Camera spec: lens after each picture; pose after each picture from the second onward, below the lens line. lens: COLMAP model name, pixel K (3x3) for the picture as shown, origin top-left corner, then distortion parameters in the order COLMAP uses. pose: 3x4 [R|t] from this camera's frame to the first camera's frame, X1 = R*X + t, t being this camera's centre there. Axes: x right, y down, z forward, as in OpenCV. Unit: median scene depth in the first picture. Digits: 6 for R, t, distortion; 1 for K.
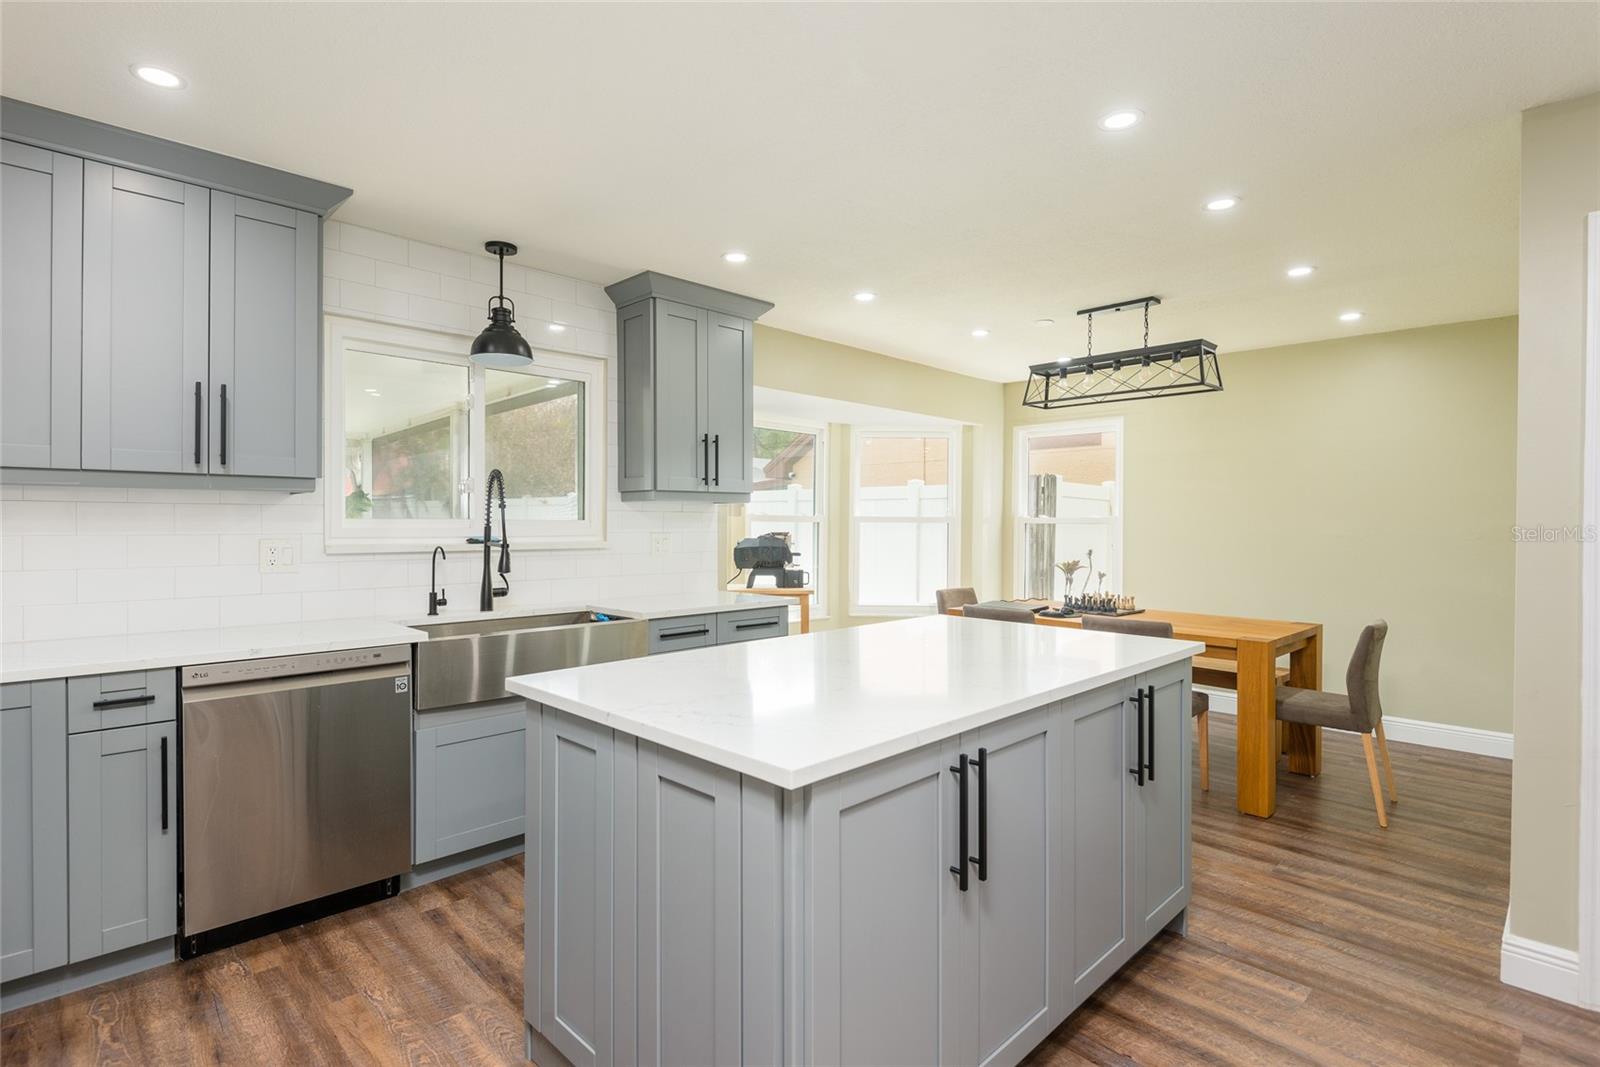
lens RADIAL K [[794.6, 0, 802.5], [0, 794.6, 532.3], [0, 0, 1]] dist [0.001371, -0.000336]
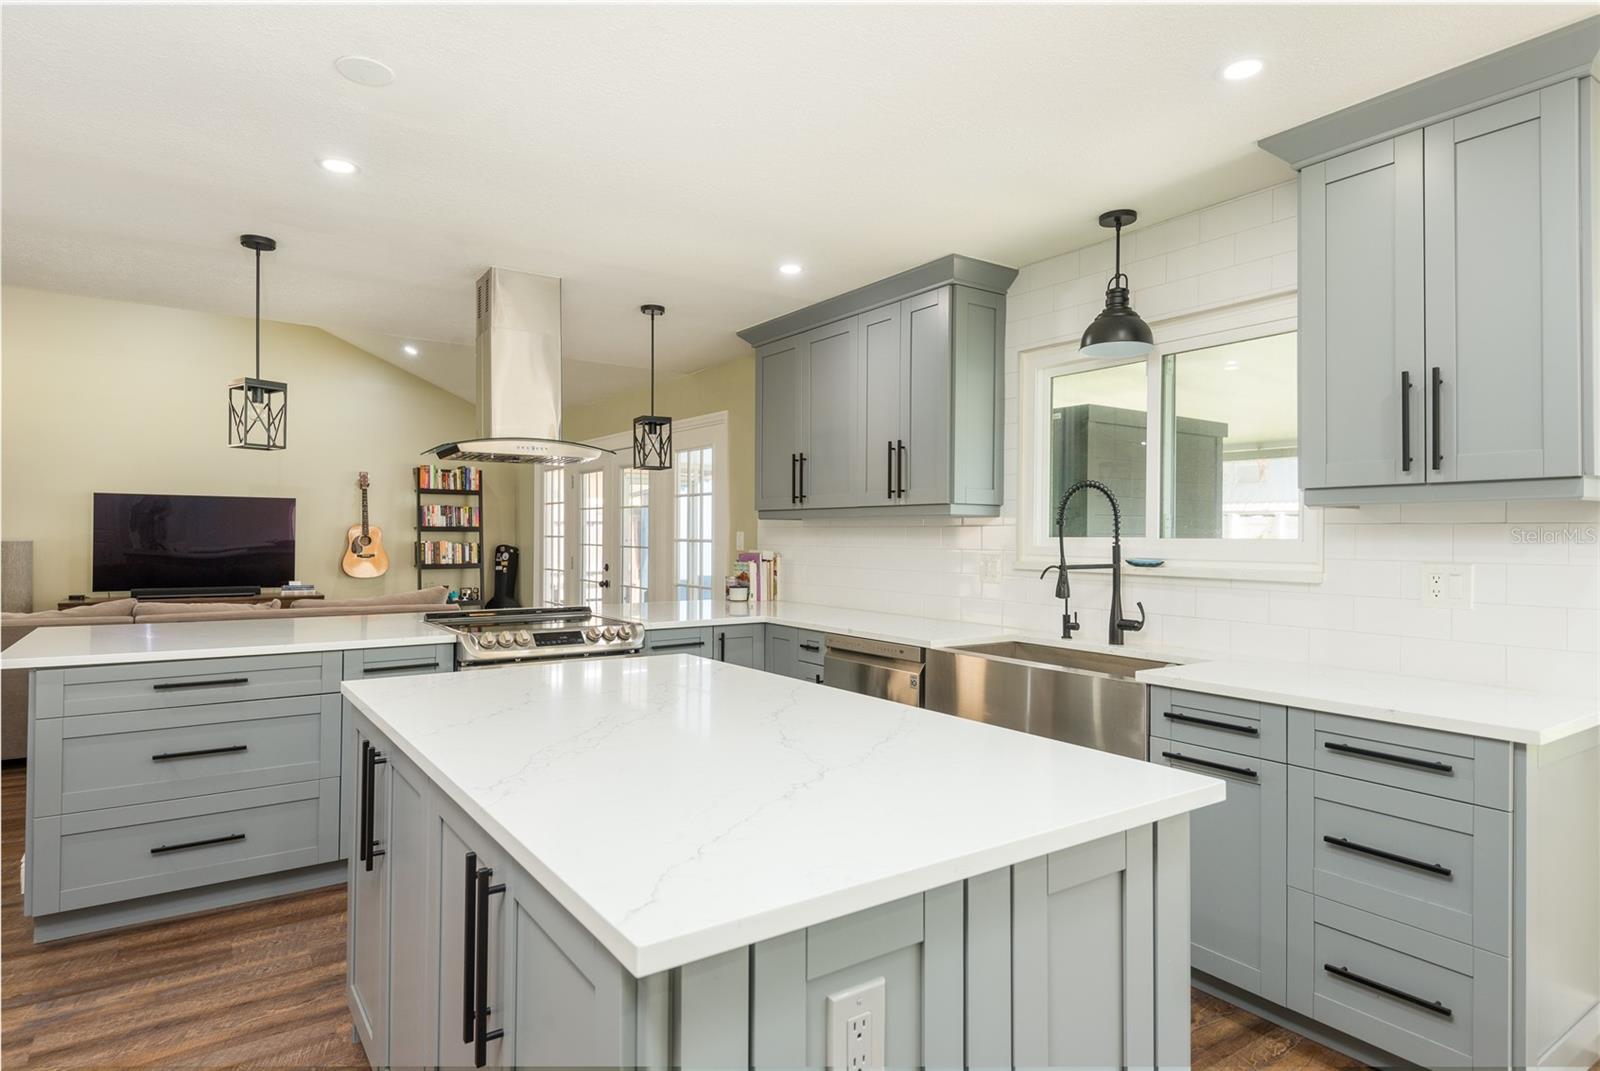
lens RADIAL K [[889.7, 0, 795.2], [0, 889.7, 526.4], [0, 0, 1]] dist [0.015525, -0.006758]
pose [[-0.159909, -0.007712, -0.987102, 0.538536], [-0.011991, 0.999911, -0.005870, -0.016522], [0.987059, 0.010897, -0.159987, 0.716109]]
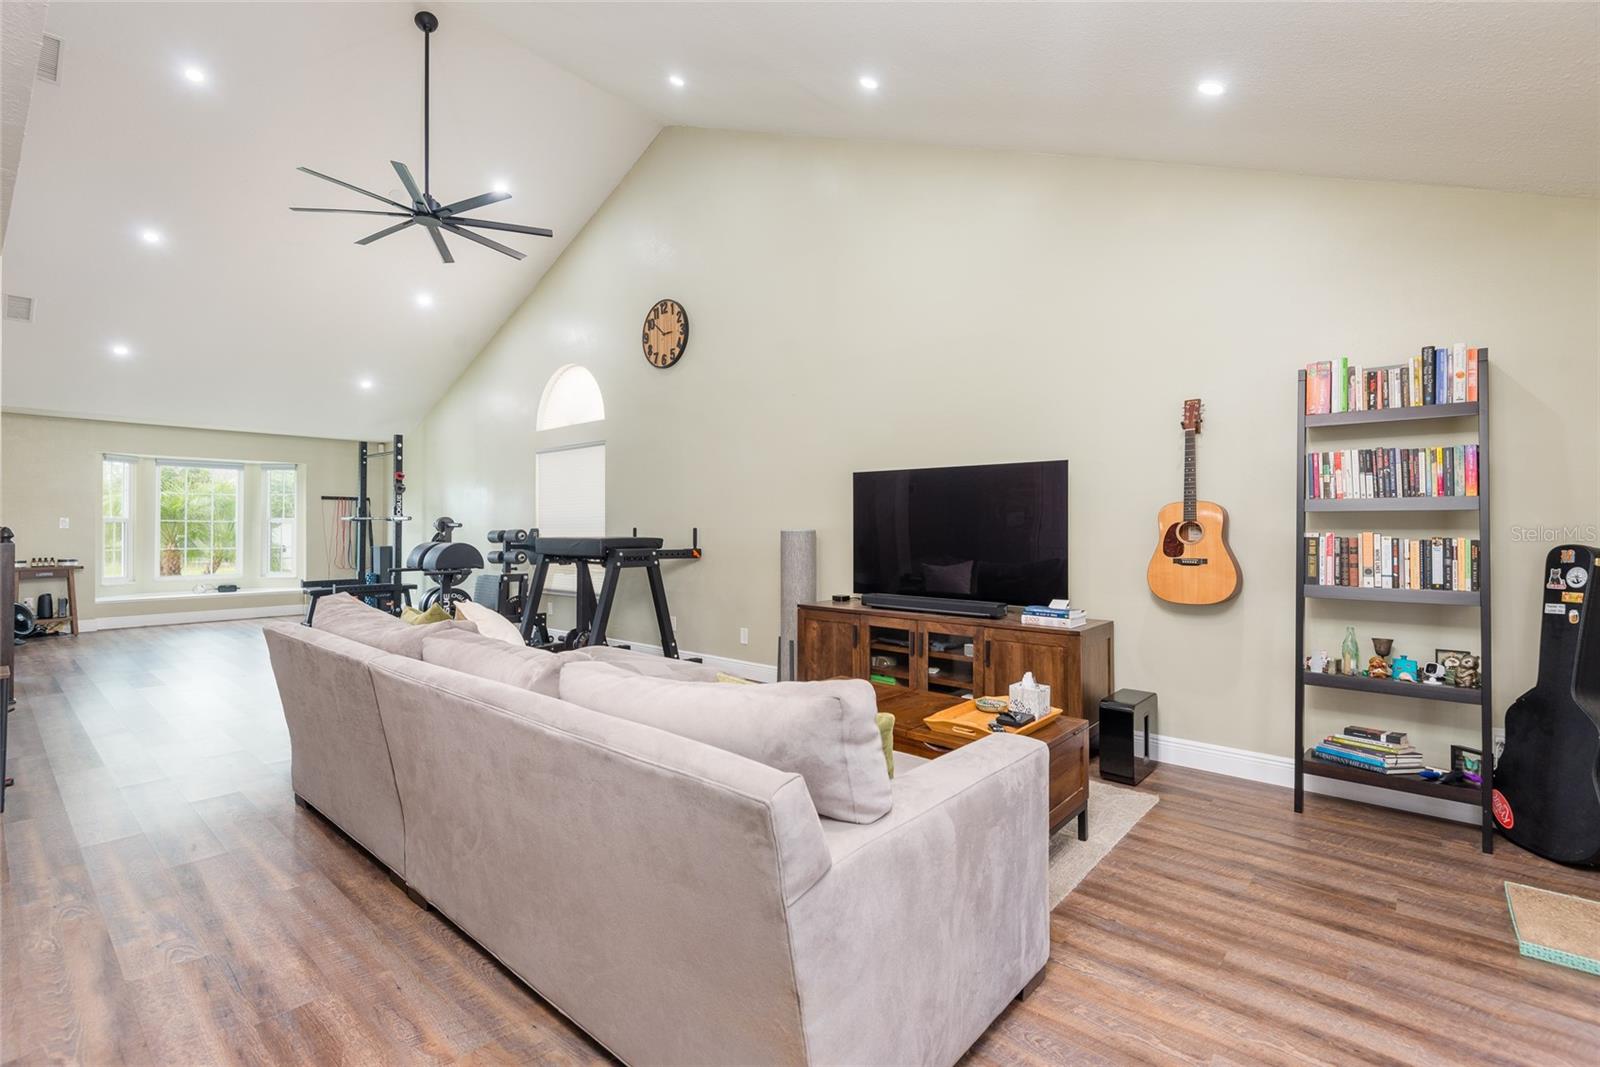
lens RADIAL K [[728.0, 0, 798.5], [0, 728.0, 527.9], [0, 0, 1]] dist [0.010076, -0.004274]
pose [[-0.995515, -0.002713, -0.094567, -0.848693], [-0.003036, 0.999990, 0.003275, 0.010942], [0.094557, 0.003548, -0.995513, 0.206724]]
